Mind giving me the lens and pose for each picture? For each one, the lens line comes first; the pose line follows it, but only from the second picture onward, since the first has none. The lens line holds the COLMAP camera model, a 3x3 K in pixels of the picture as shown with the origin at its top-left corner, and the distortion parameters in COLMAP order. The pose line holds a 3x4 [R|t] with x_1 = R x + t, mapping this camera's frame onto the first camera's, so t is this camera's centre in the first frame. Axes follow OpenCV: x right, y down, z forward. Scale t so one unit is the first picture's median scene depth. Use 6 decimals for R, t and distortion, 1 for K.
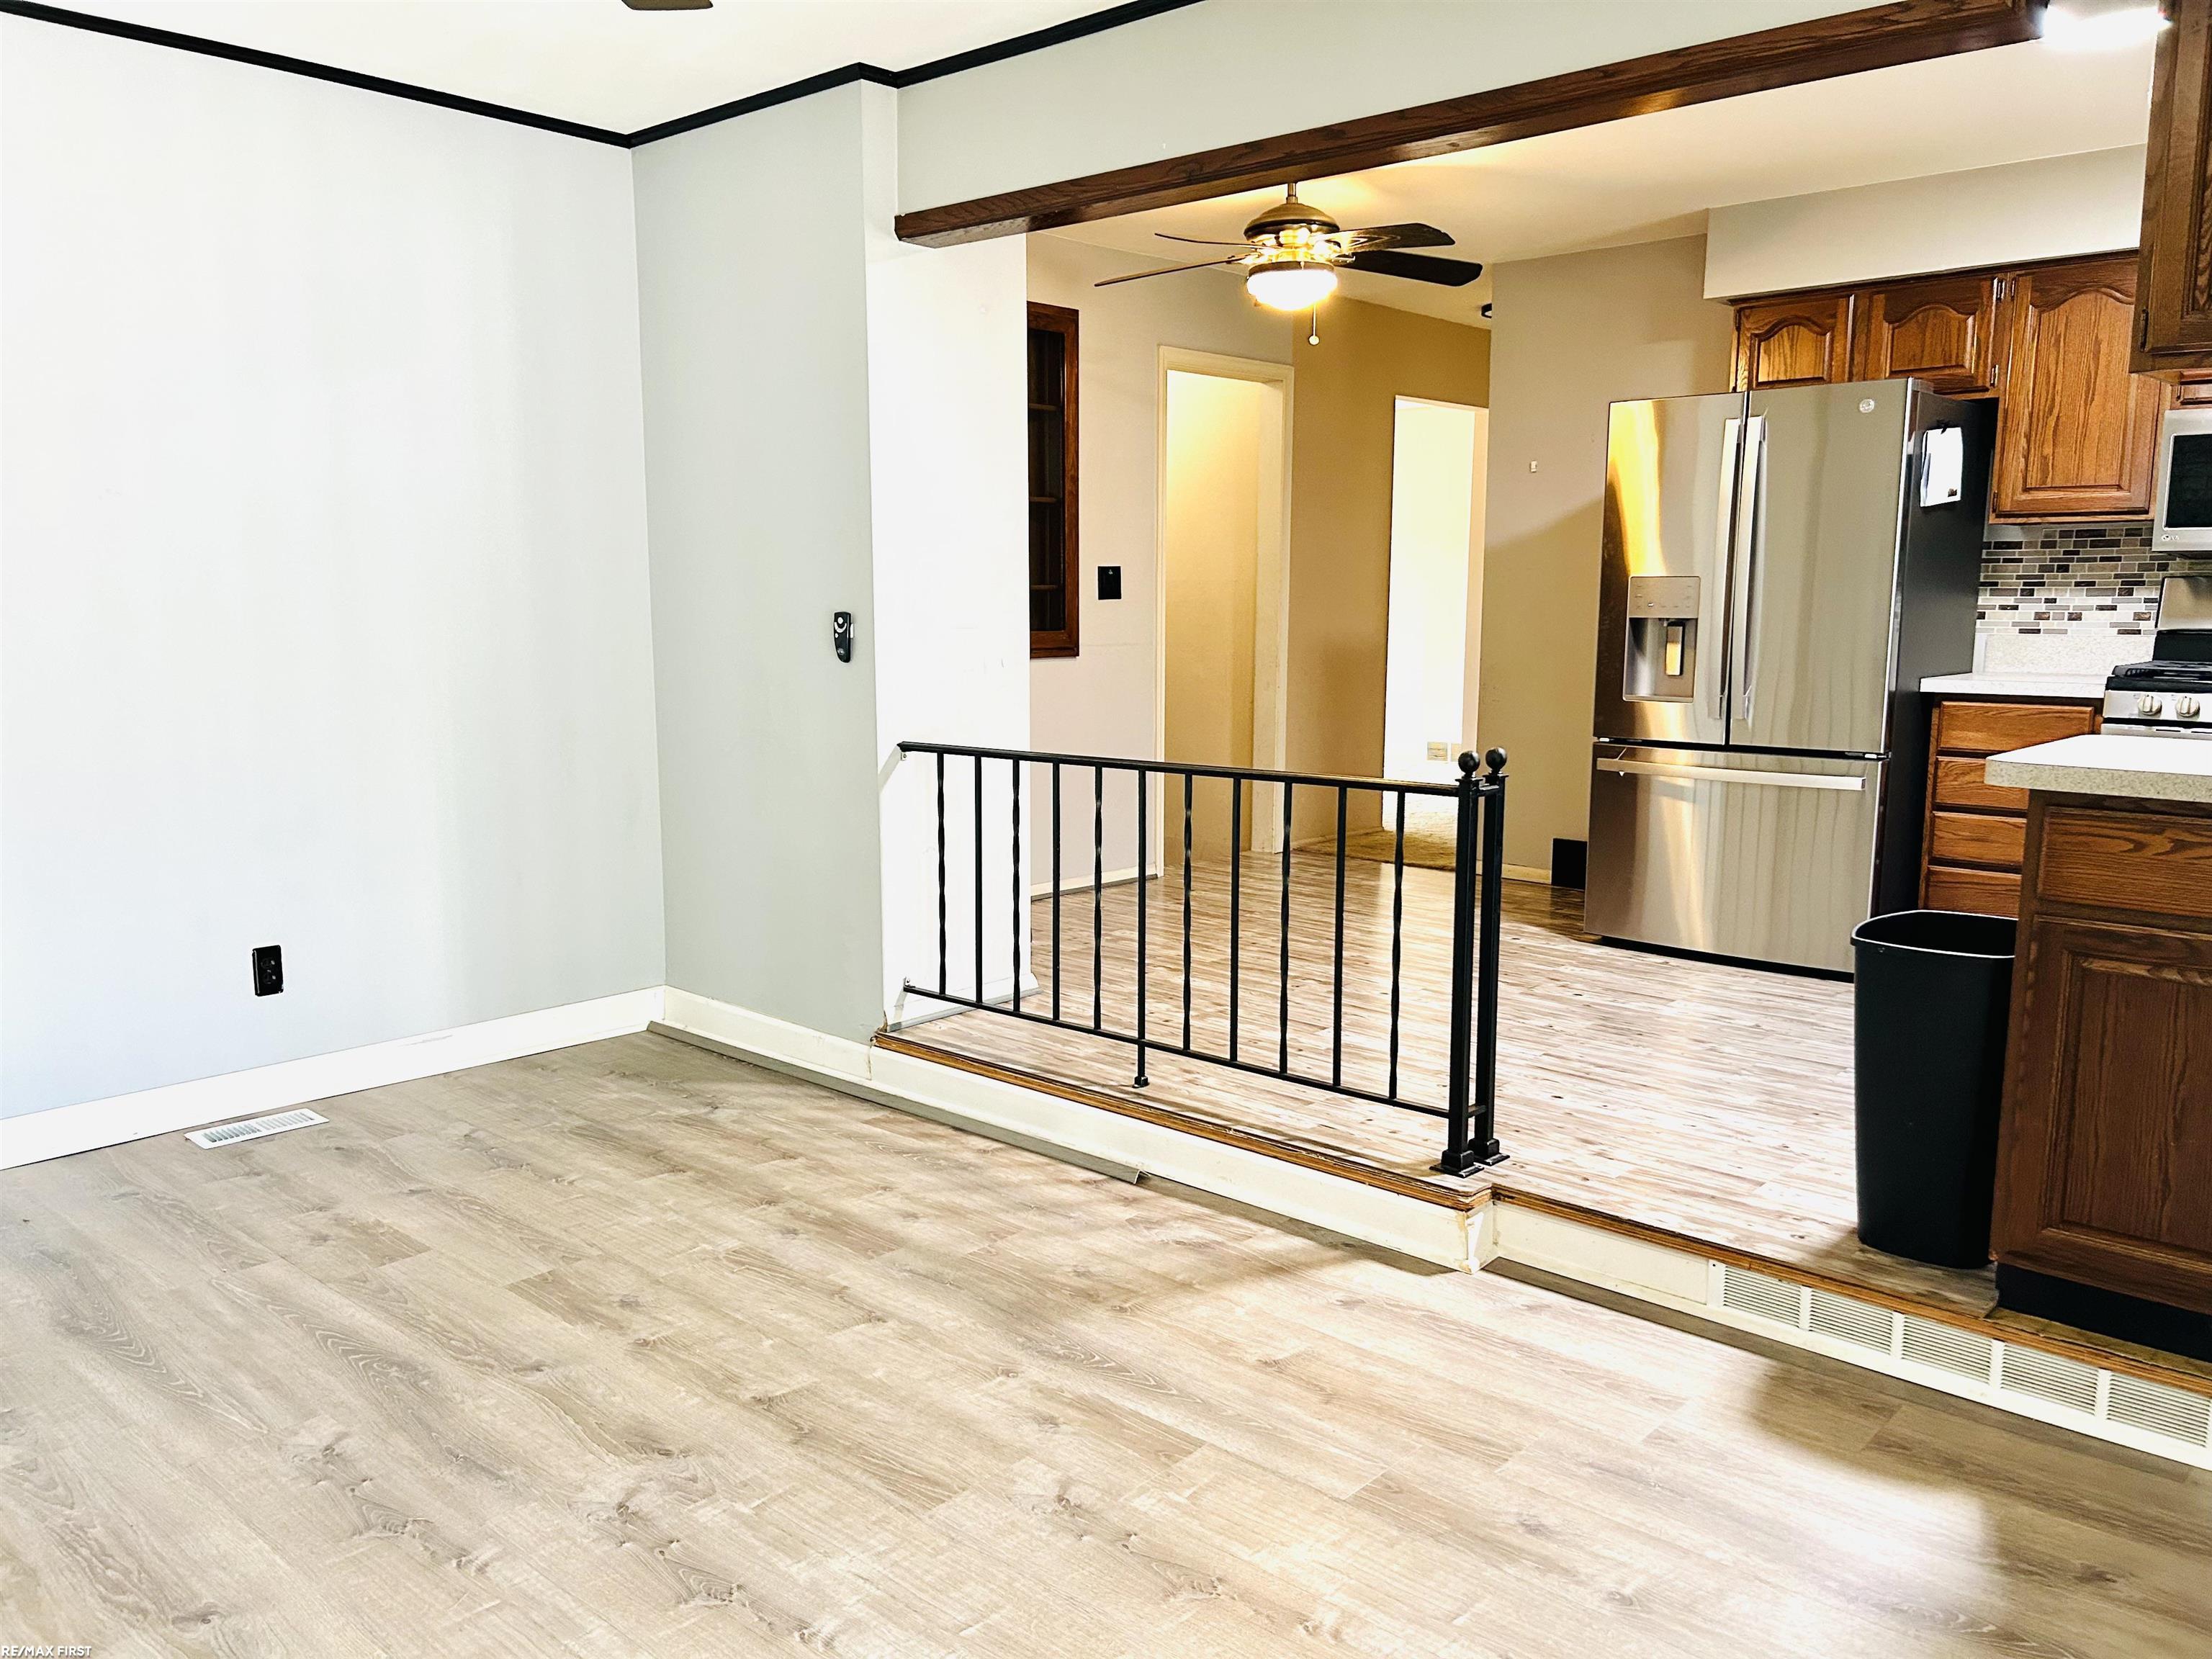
lens RADIAL K [[1672.5, 0, 1100.8], [0, 1672.5, 822.5], [0, 0, 1]] dist [0.060276, -0.056803]
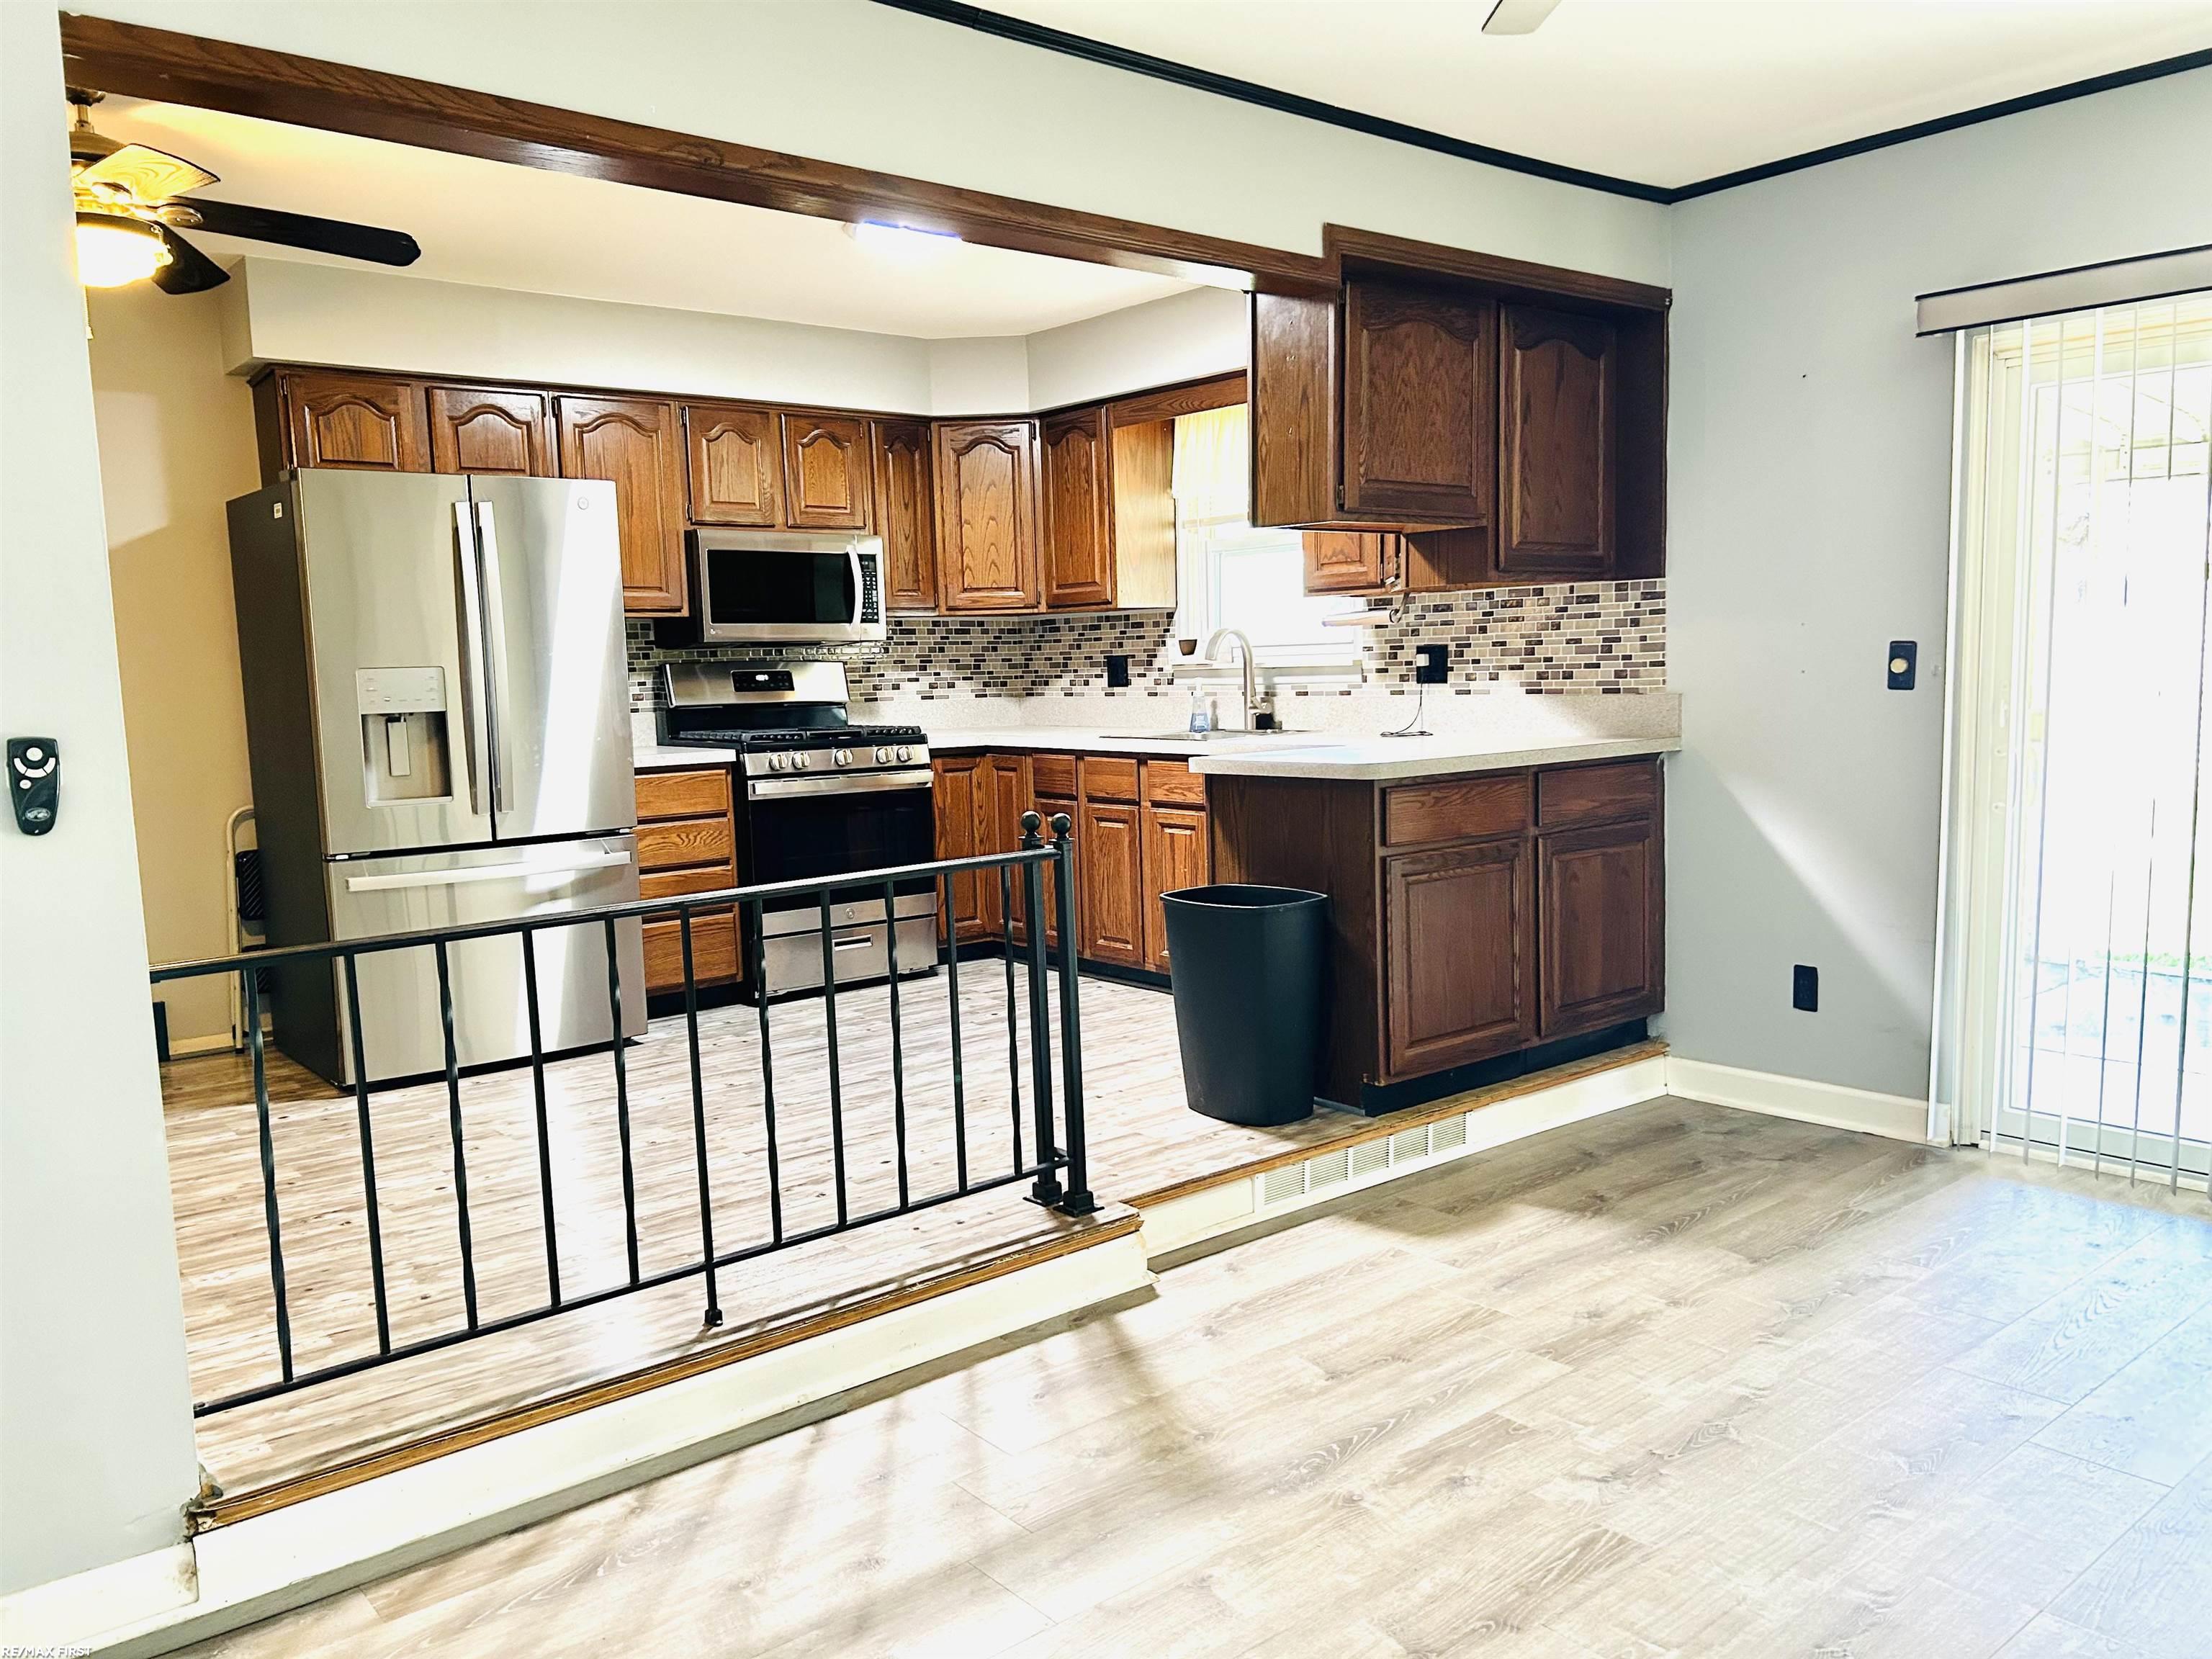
lens RADIAL K [[1672.5, 0, 1106.2], [0, 1672.5, 837.9], [0, 0, 1]] dist [0.060276, -0.056803]
pose [[0.149473, -0.114944, 0.982062, -0.772408], [0.169781, 0.981452, 0.089032, -0.111102], [-0.974080, 0.153428, 0.166216, 0.752827]]
